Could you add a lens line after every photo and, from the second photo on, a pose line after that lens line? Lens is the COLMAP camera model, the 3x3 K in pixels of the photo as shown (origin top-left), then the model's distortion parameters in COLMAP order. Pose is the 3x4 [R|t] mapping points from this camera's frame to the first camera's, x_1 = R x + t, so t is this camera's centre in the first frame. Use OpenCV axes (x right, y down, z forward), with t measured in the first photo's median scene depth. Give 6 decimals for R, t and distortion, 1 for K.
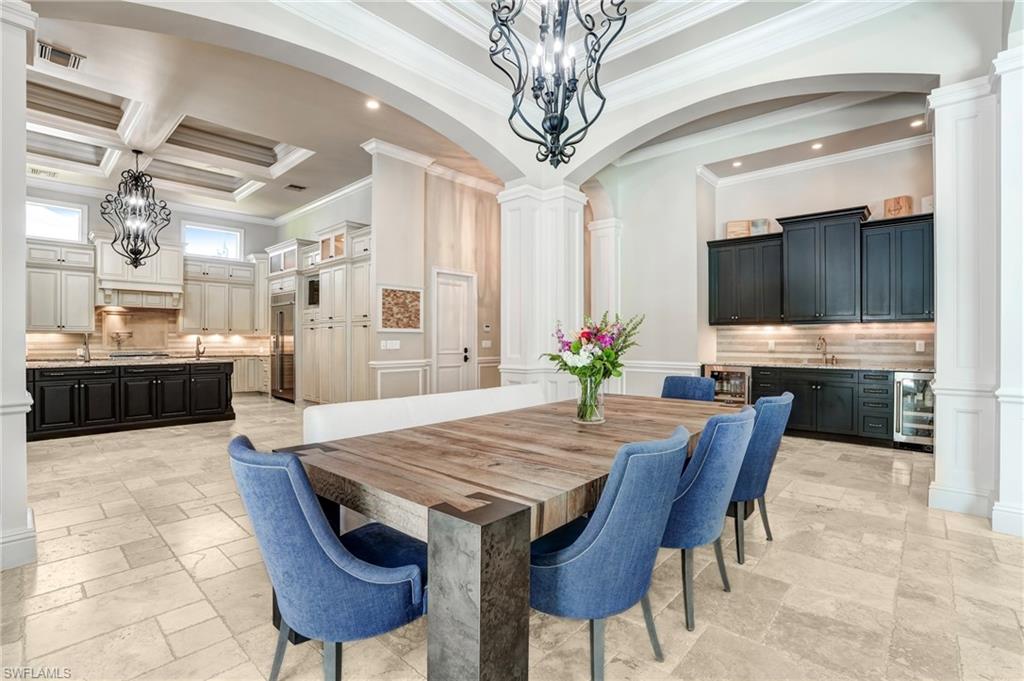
lens RADIAL K [[469.0, 0, 512.0], [0, 469.0, 340.5], [0, 0, 1]] dist [-0.023735, 0.001081]
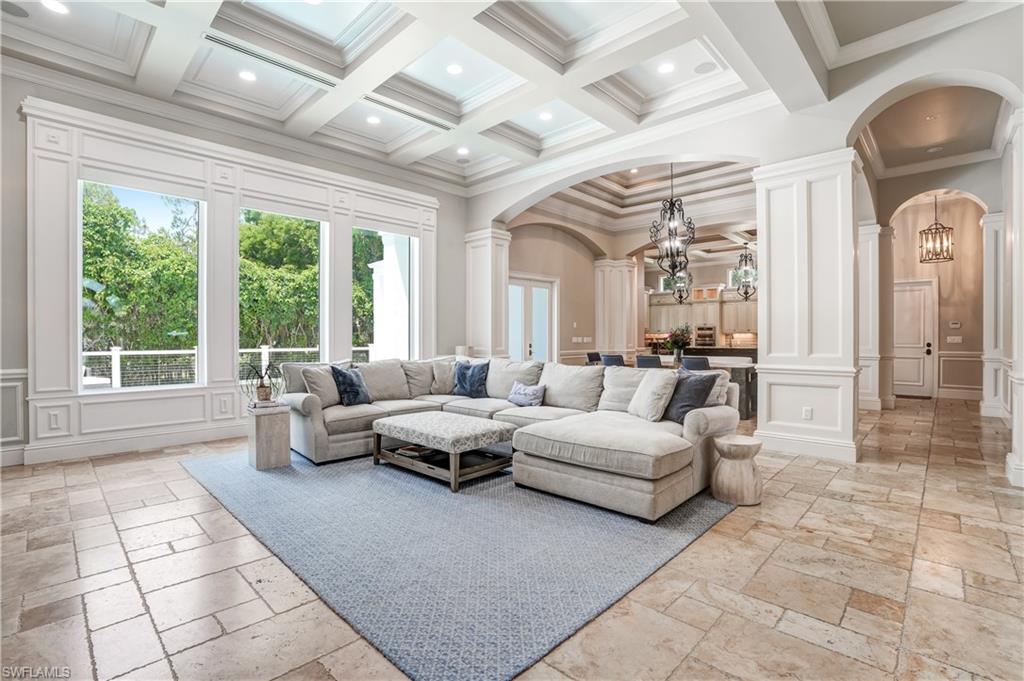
lens RADIAL K [[469.0, 0, 512.0], [0, 469.0, 340.5], [0, 0, 1]] dist [-0.023735, 0.001081]
pose [[-0.023746, 0.010389, -0.999664, 1.063144], [0.000117, 0.999946, 0.010390, -0.001741], [0.999718, 0.000130, -0.023746, -0.005459]]
